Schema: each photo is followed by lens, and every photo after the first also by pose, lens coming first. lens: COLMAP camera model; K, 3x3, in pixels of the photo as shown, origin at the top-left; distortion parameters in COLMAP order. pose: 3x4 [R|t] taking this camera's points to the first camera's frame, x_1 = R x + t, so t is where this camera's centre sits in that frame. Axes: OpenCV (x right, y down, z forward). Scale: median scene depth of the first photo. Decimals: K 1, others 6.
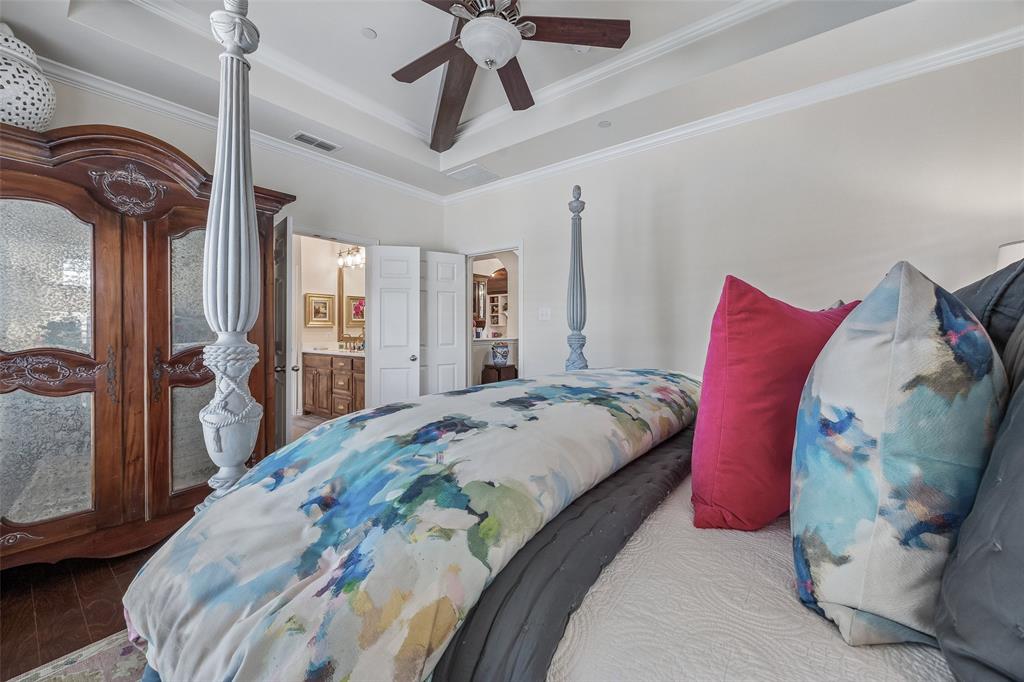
lens RADIAL K [[393.6, 0, 513.1], [0, 393.6, 336.3], [0, 0, 1]] dist [0.000736, 0.000298]
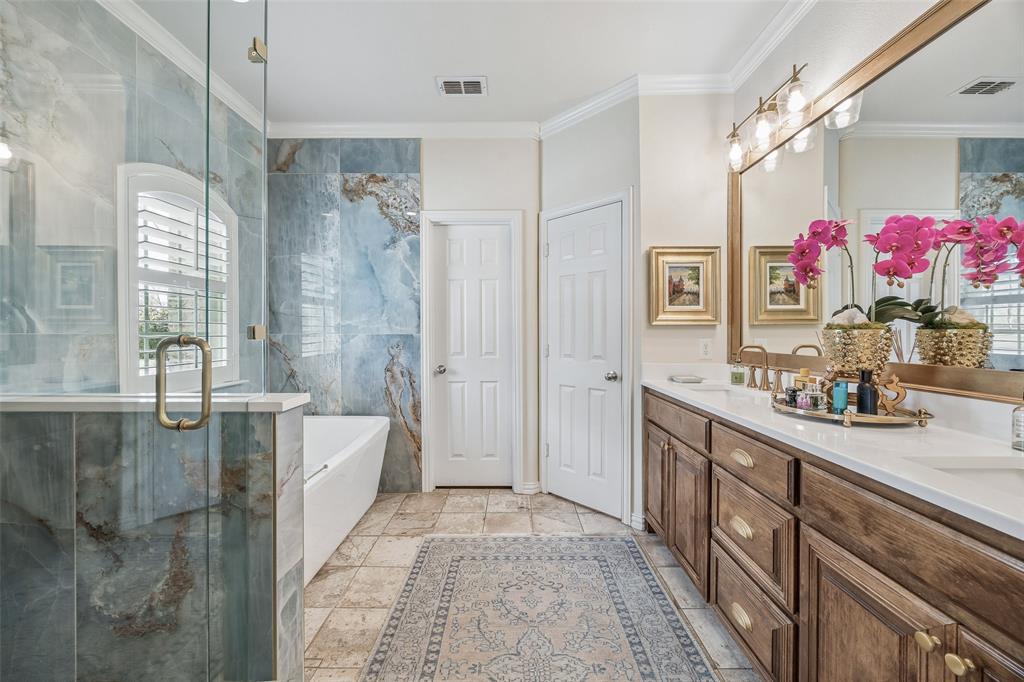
lens RADIAL K [[393.6, 0, 513.1], [0, 393.6, 336.3], [0, 0, 1]] dist [0.000736, 0.000298]
pose [[0.610884, -0.003092, -0.791714, -0.271733], [-0.004188, 0.999966, -0.007136, -0.009867], [0.791709, 0.007675, 0.610850, 0.604648]]
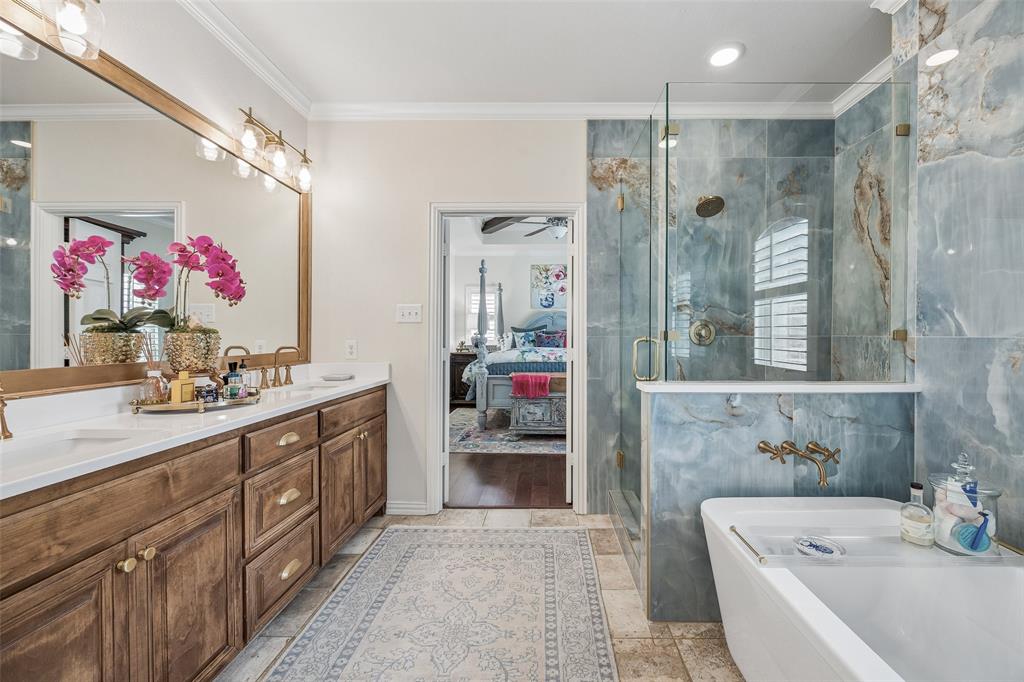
lens RADIAL K [[403.0, 0, 543.6], [0, 403.0, 332.5], [0, 0, 1]] dist [-0.002597, -0.000363]
pose [[-0.606633, -0.004646, 0.794969, -0.721532], [0.003238, 0.999960, 0.008315, -0.018242], [-0.794976, 0.007618, -0.606593, 0.890178]]
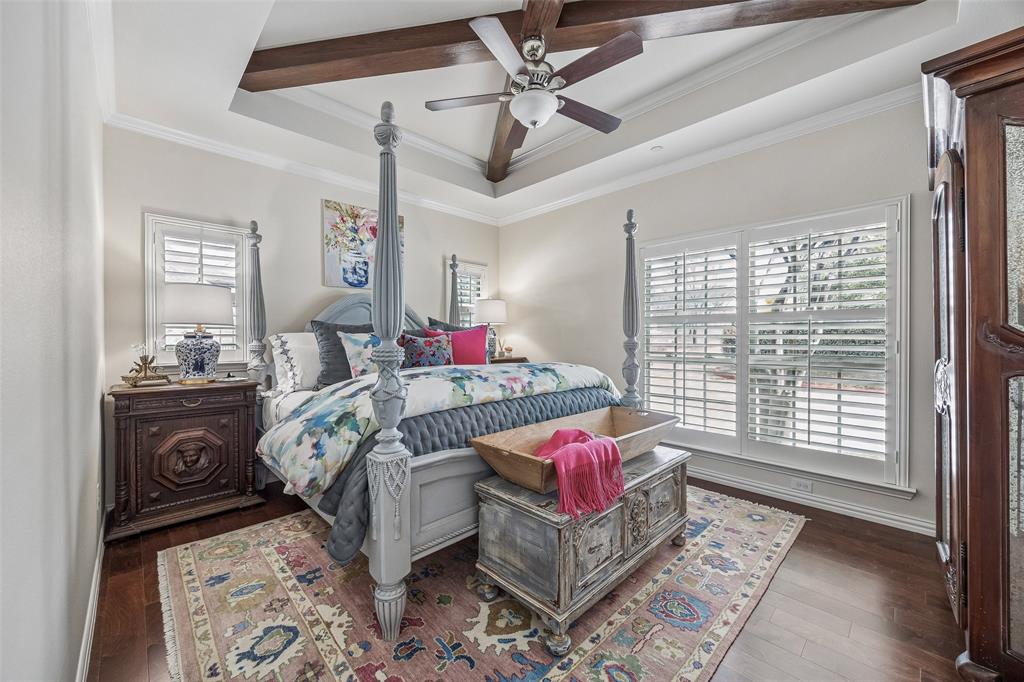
lens RADIAL K [[393.6, 0, 513.1], [0, 393.6, 336.3], [0, 0, 1]] dist [0.000736, 0.000298]
pose [[-0.989590, -0.004467, 0.143848, -0.055837], [-0.003104, 0.999948, 0.009697, -0.010586], [-0.143884, 0.009150, -0.989552, 0.719120]]
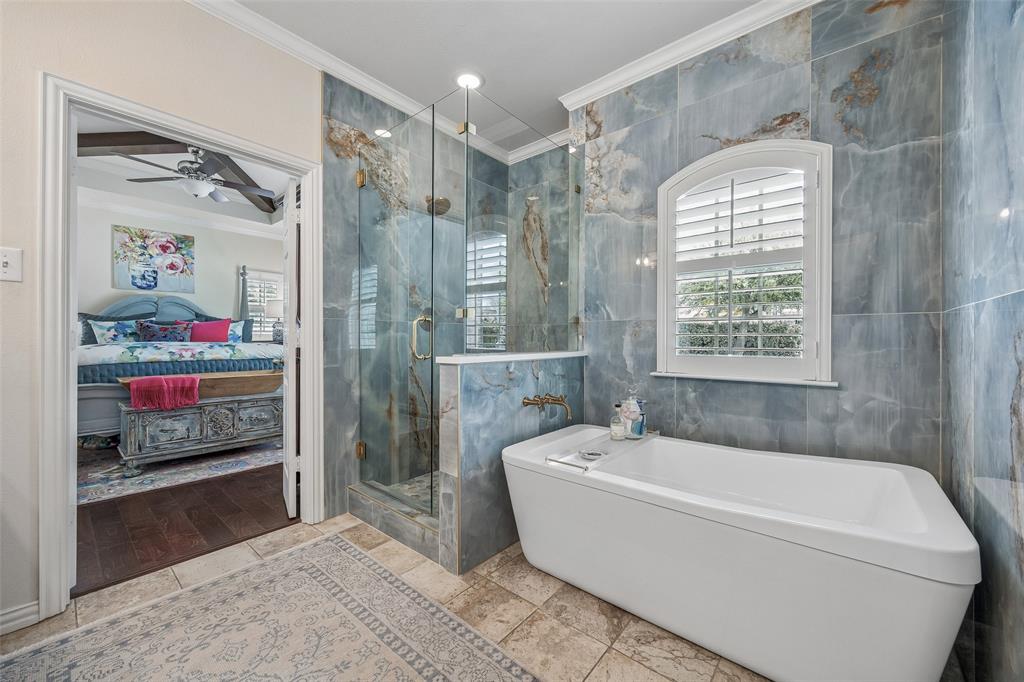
lens RADIAL K [[393.6, 0, 513.1], [0, 393.6, 336.3], [0, 0, 1]] dist [0.000736, 0.000298]
pose [[-0.998749, -0.012166, 0.048504, -0.589028], [-0.011792, 0.999899, 0.007981, 0.003635], [-0.048597, 0.007399, -0.998791, 0.959478]]
